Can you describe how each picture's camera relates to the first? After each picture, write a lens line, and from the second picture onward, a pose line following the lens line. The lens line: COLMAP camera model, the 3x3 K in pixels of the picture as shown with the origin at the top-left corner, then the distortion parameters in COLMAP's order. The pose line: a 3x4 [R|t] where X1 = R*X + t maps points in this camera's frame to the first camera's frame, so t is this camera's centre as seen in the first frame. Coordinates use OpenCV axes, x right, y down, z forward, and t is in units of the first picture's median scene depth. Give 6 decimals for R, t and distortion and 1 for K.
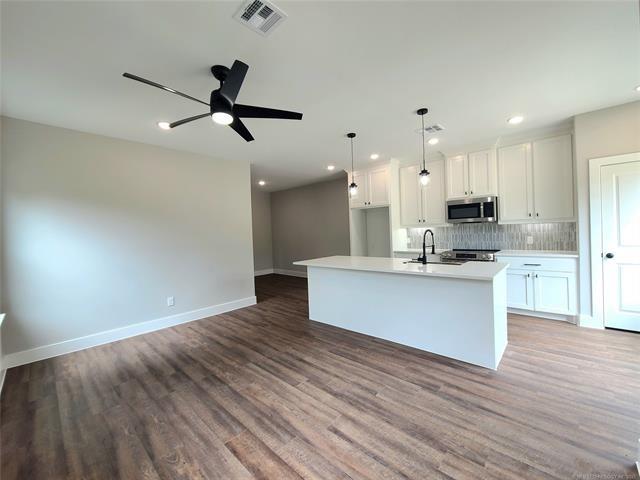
lens RADIAL K [[265.8, 0, 323.4], [0, 265.8, 236.4], [0, 0, 1]] dist [-0.000810, -0.000156]
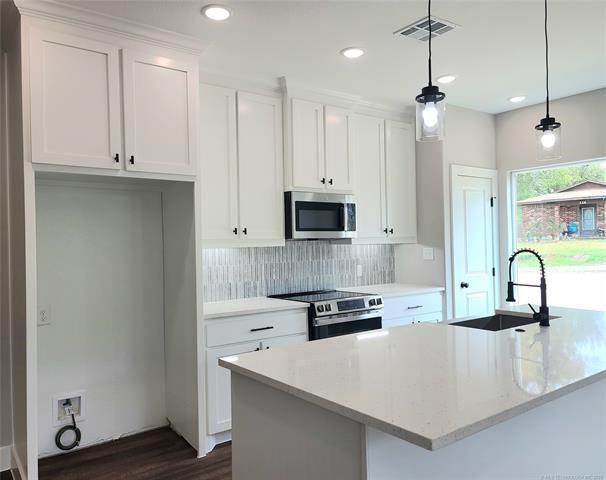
lens RADIAL K [[477.8, 0, 292.9], [0, 477.8, 242.2], [0, 0, 1]] dist [0.062665, -0.002893]
pose [[0.212951, 0.033793, 0.976478, -0.481703], [0.030645, 0.998679, -0.041244, -0.014459], [-0.976582, 0.038707, 0.211634, 1.162162]]
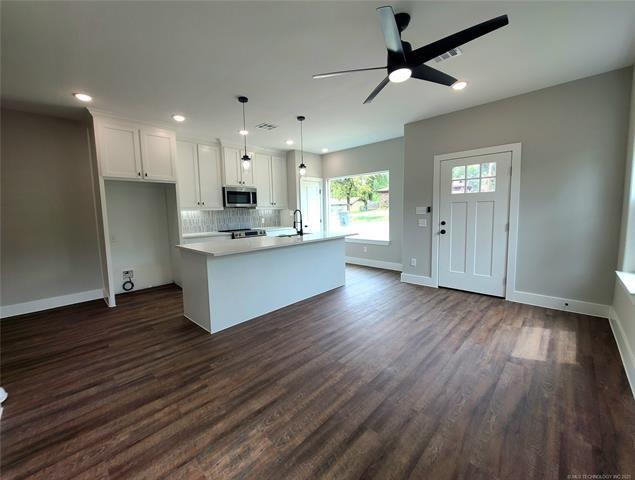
lens RADIAL K [[257.6, 0, 318.9], [0, 257.6, 235.6], [0, 0, 1]] dist [-0.000585, -0.000089]
pose [[0.023969, -0.062009, 0.997788, -0.853516], [0.042014, 0.997255, 0.060967, 0.028126], [-0.998829, 0.040460, 0.026509, 0.830997]]
